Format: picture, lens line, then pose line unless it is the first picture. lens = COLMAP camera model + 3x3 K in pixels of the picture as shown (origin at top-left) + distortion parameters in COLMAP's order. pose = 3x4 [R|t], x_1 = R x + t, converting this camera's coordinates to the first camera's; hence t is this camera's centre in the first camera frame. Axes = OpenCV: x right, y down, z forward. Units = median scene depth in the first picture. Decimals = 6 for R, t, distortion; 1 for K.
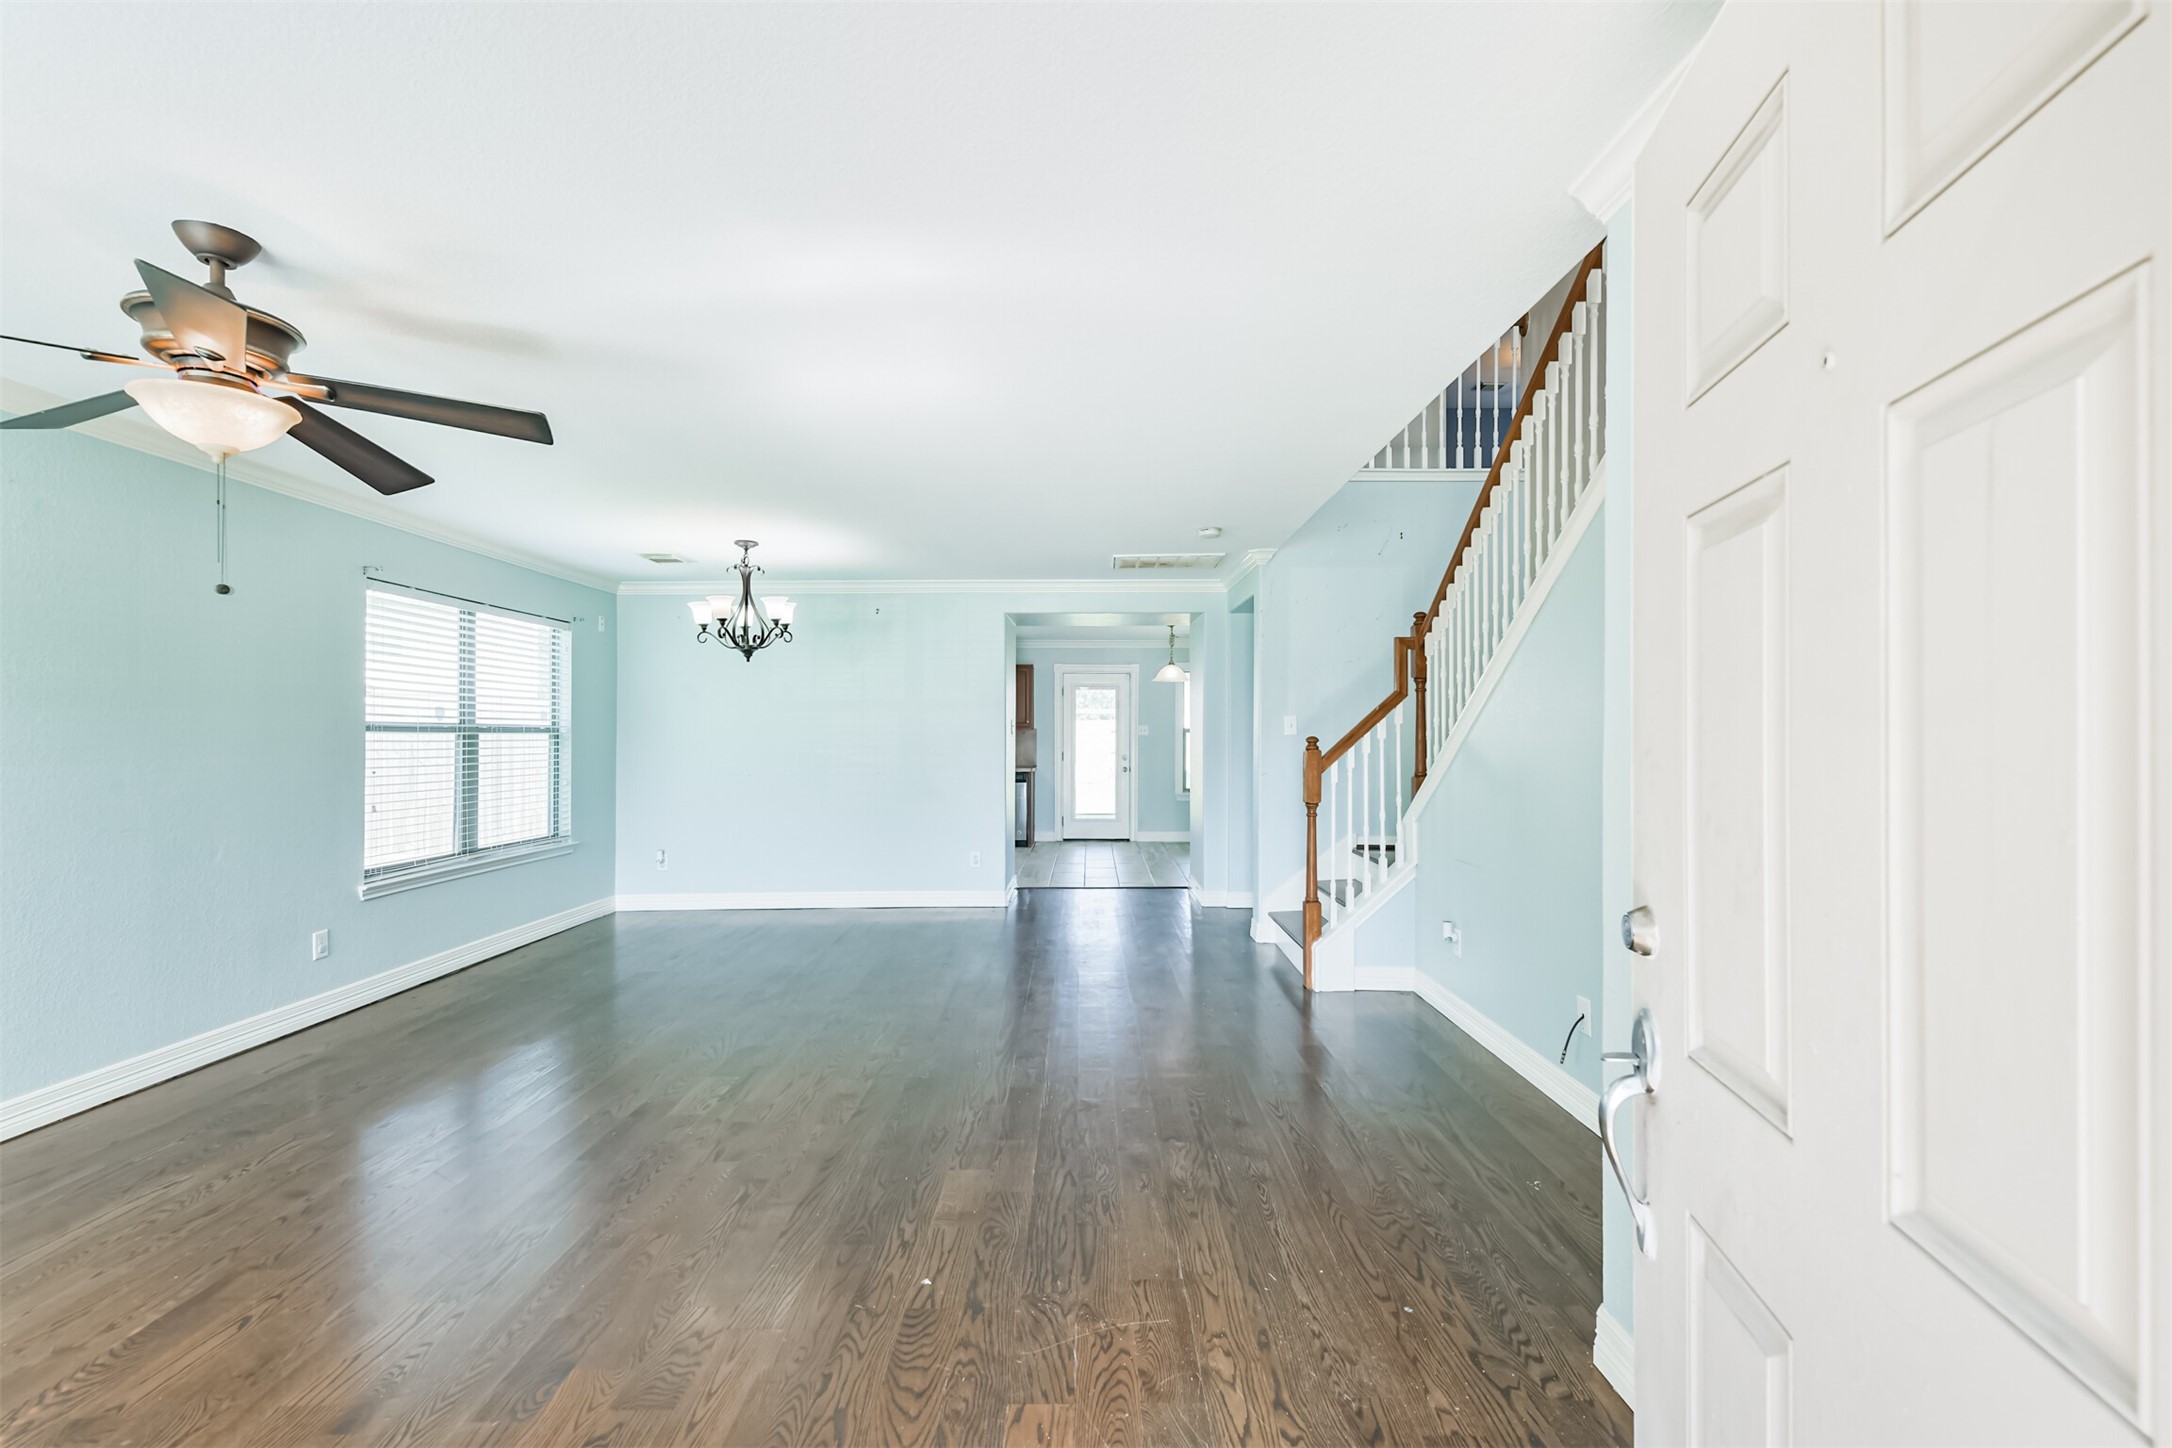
lens RADIAL K [[926.1, 0, 1088.6], [0, 926.1, 728.6], [0, 0, 1]] dist [0.022872, -0.007893]
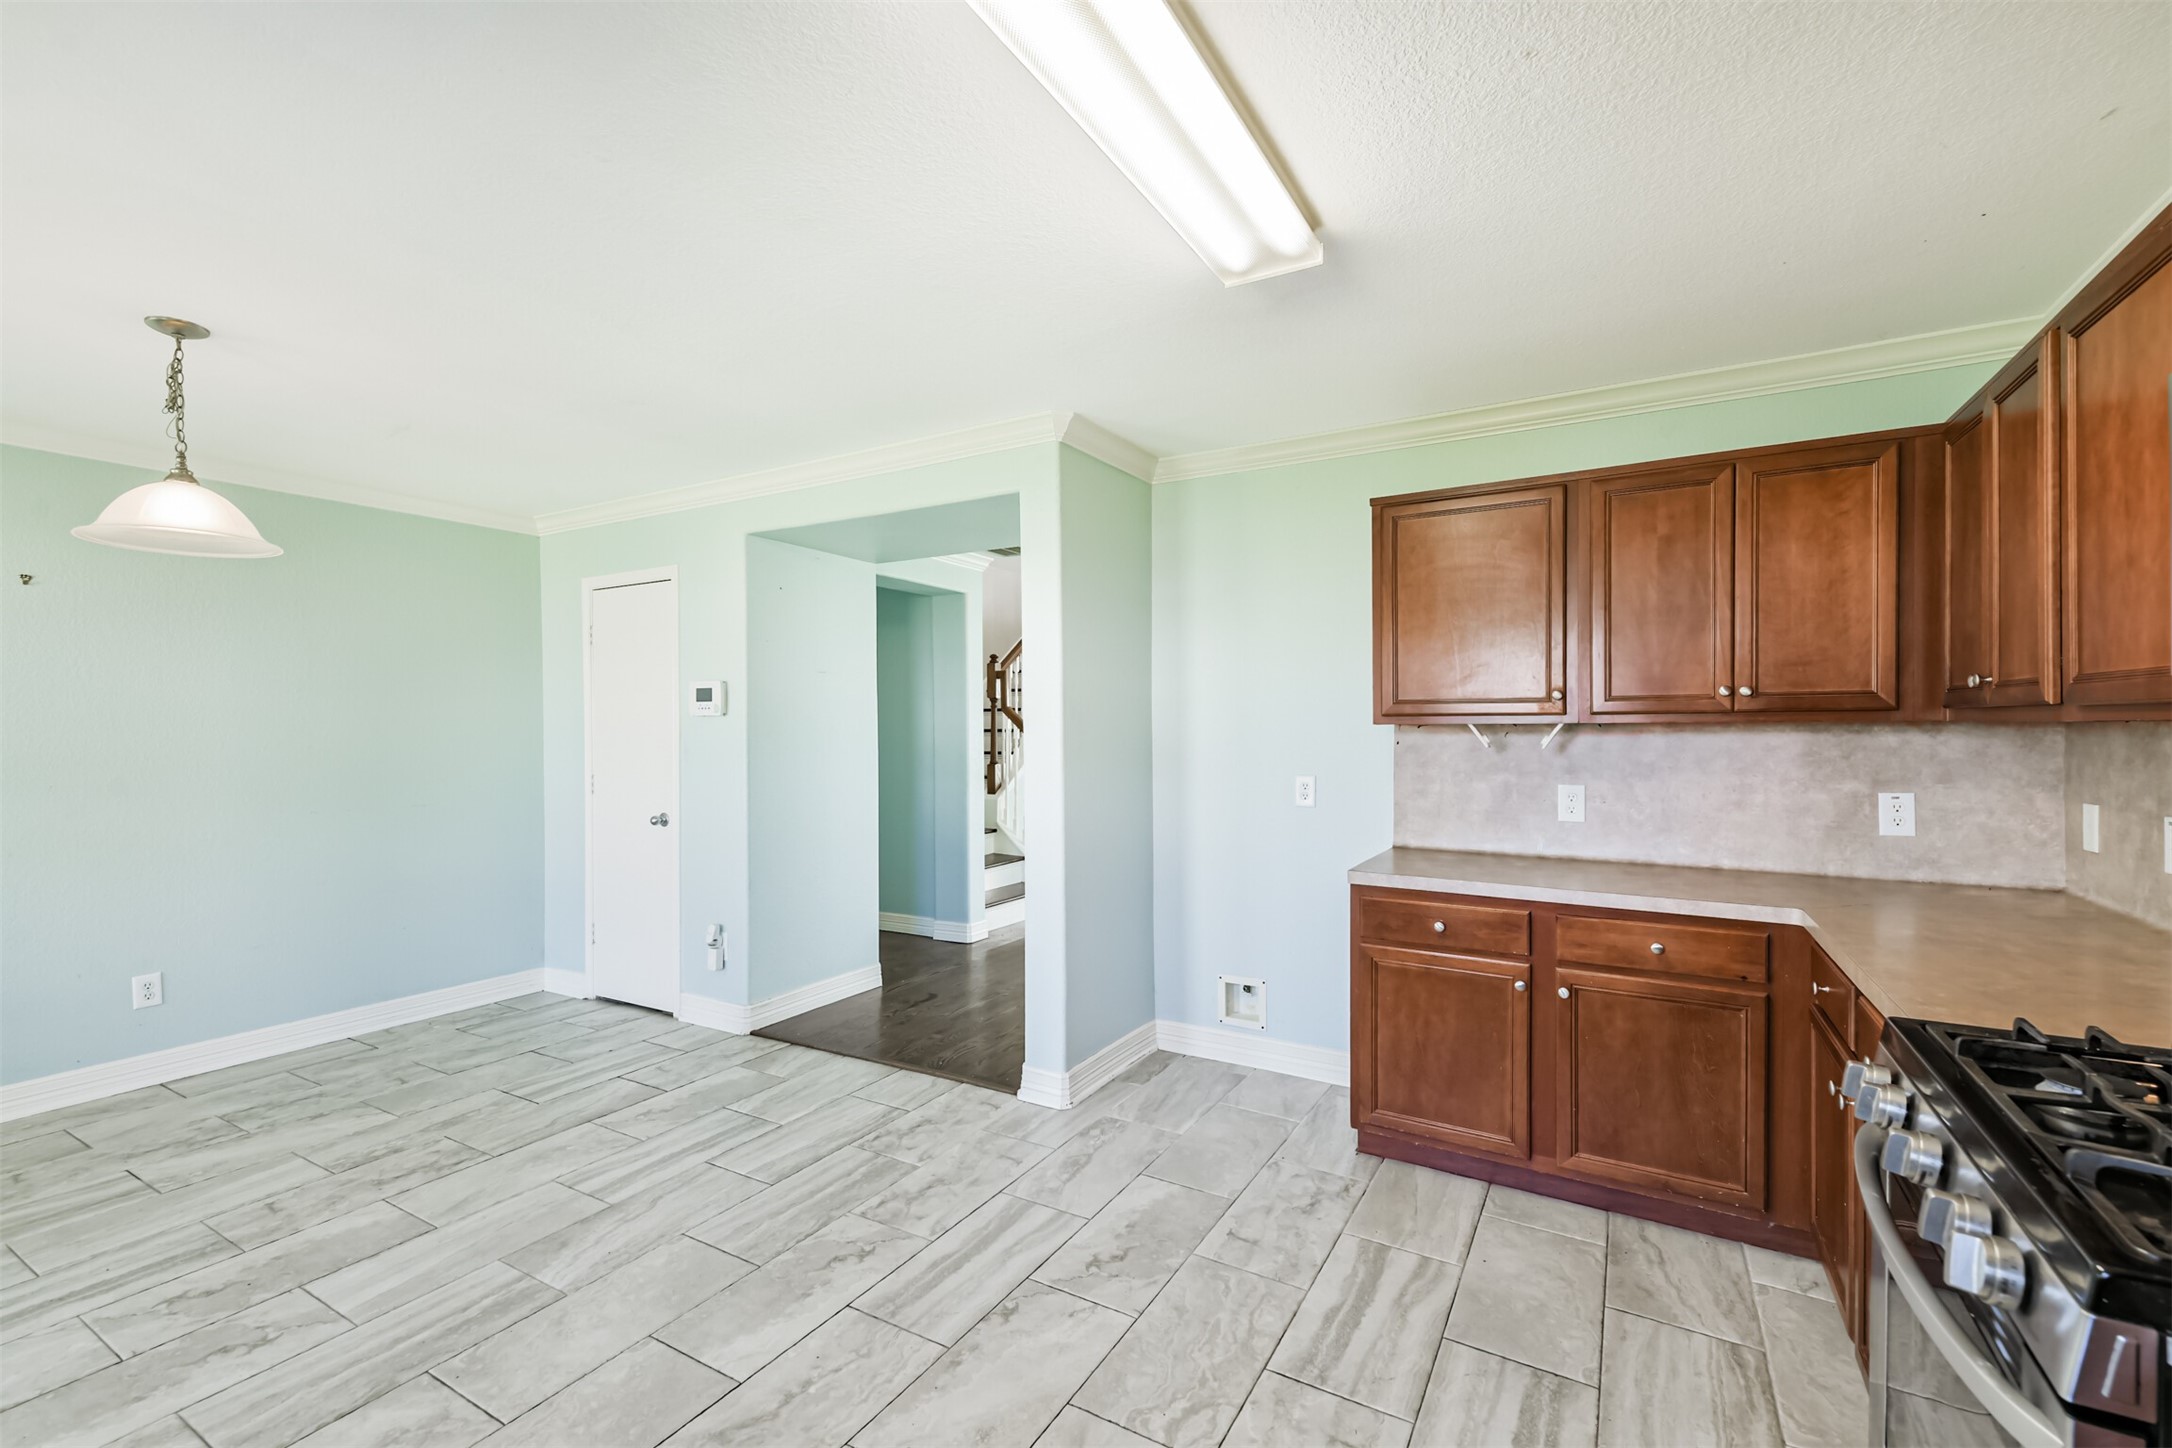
lens RADIAL K [[929.2, 0, 1088.5], [0, 929.2, 739.7], [0, 0, 1]] dist [0.023661, -0.008873]
pose [[-0.862836, -0.003434, 0.505472, -0.470901], [0.000478, 0.999971, 0.007609, 0.002574], [-0.505483, 0.006806, -0.862810, 1.958992]]
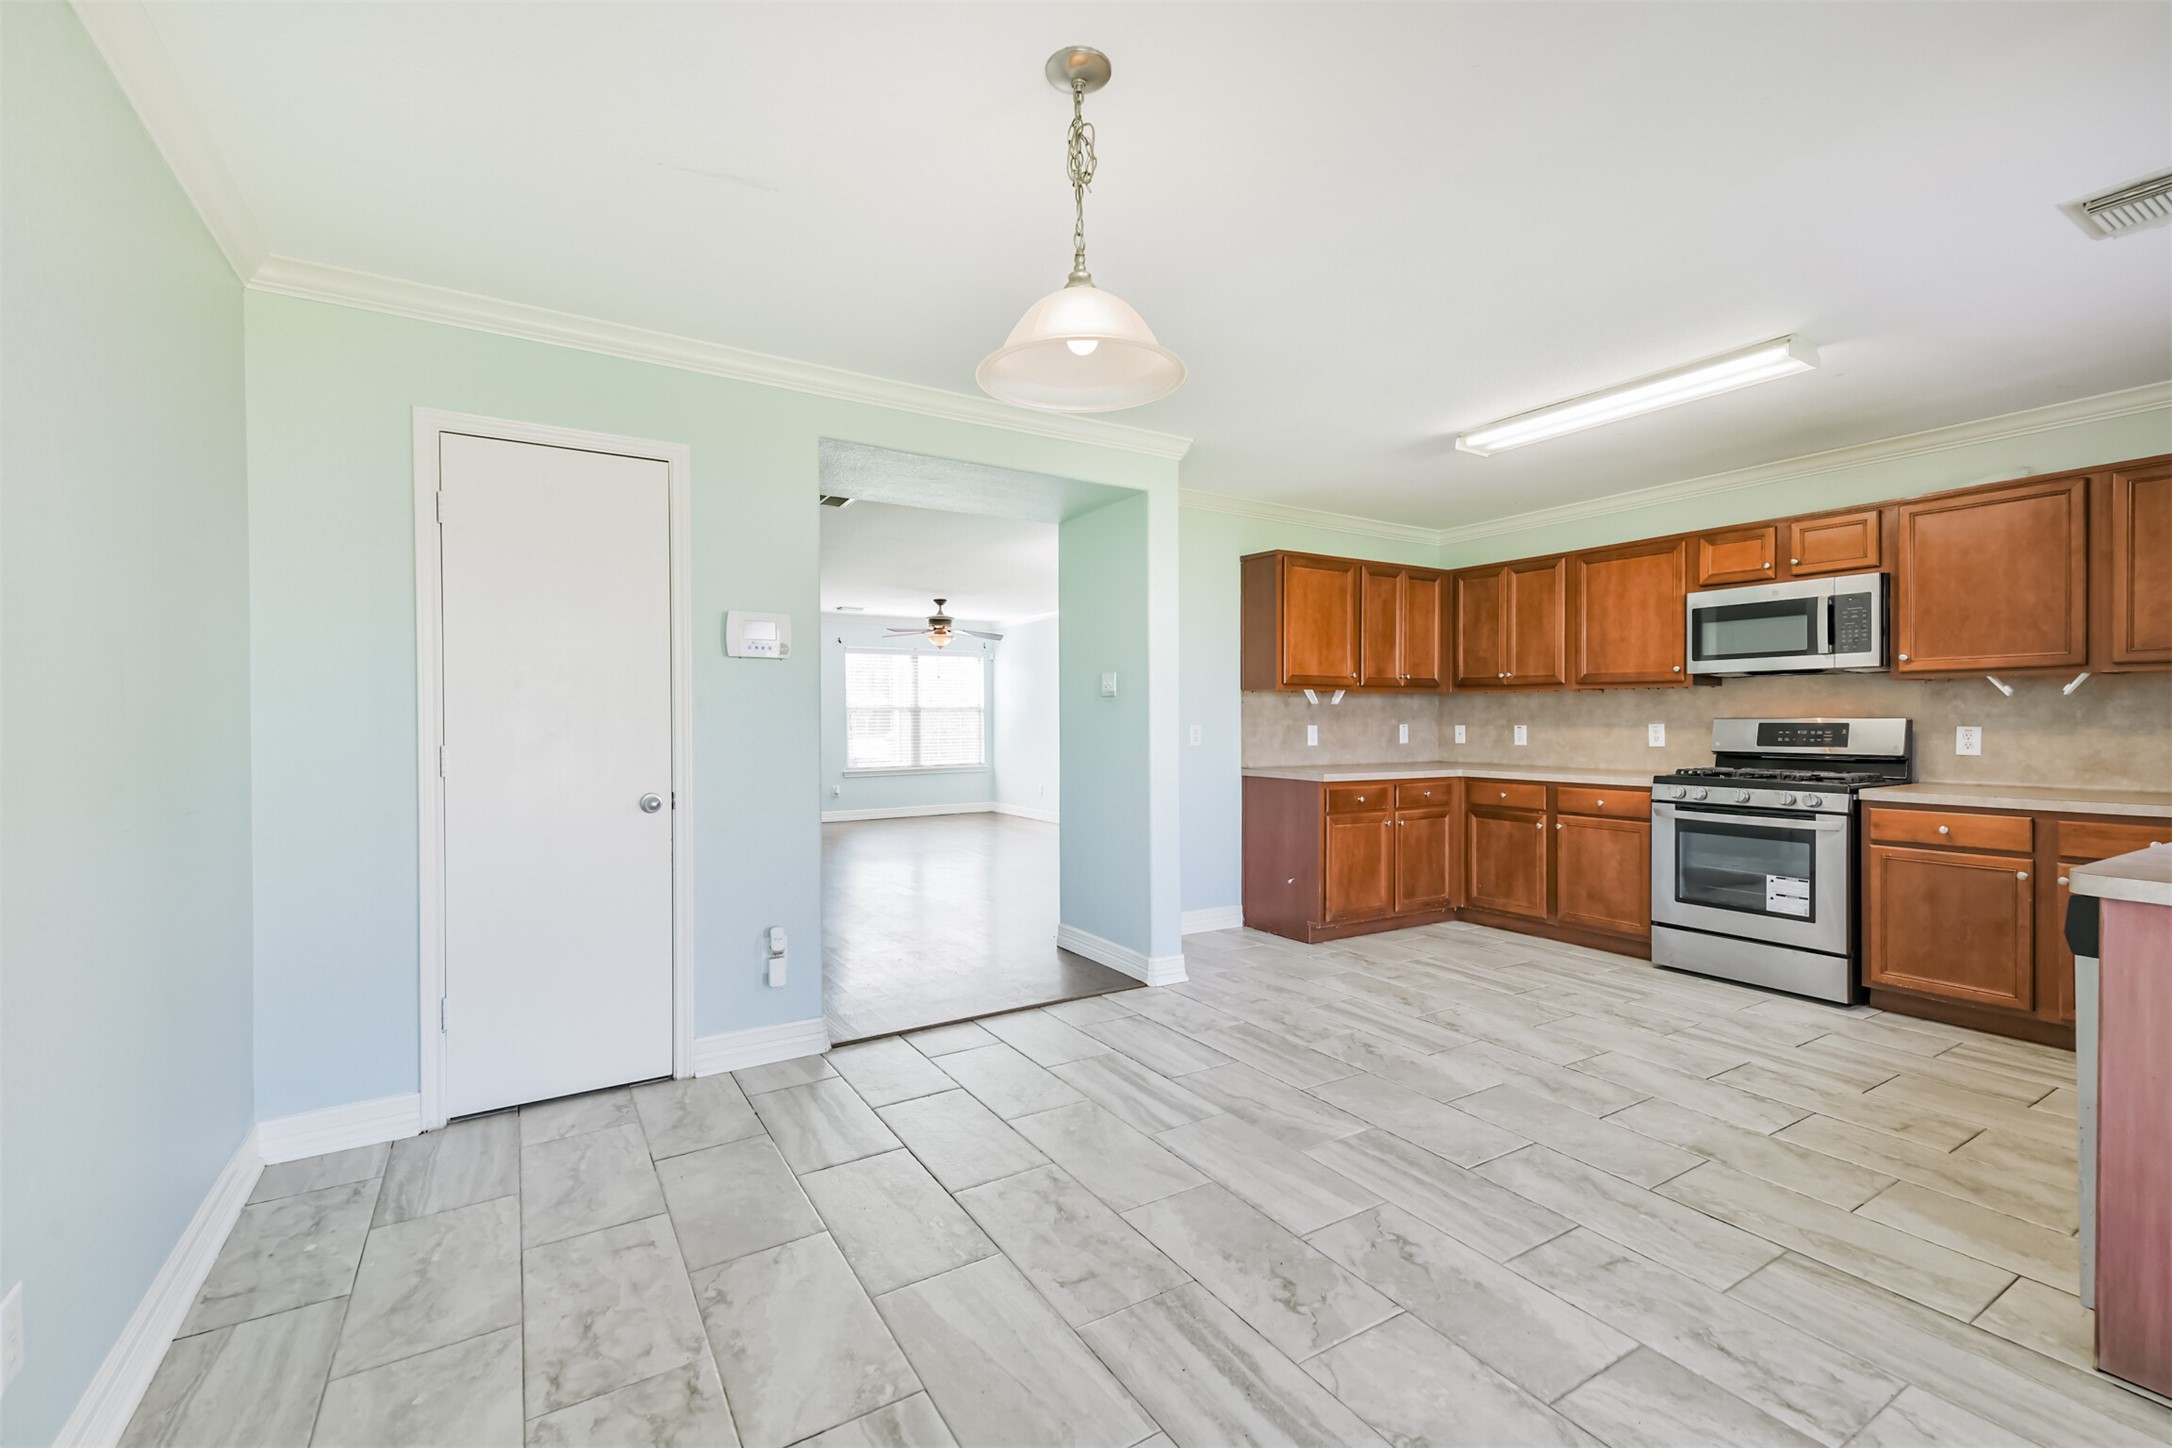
lens RADIAL K [[926.1, 0, 1088.6], [0, 926.1, 728.6], [0, 0, 1]] dist [0.022872, -0.007893]
pose [[-0.850083, 0.008203, -0.526585, 0.333546], [0.005855, 0.999964, 0.006125, 0.031217], [0.526617, 0.002124, -0.850100, 2.065167]]
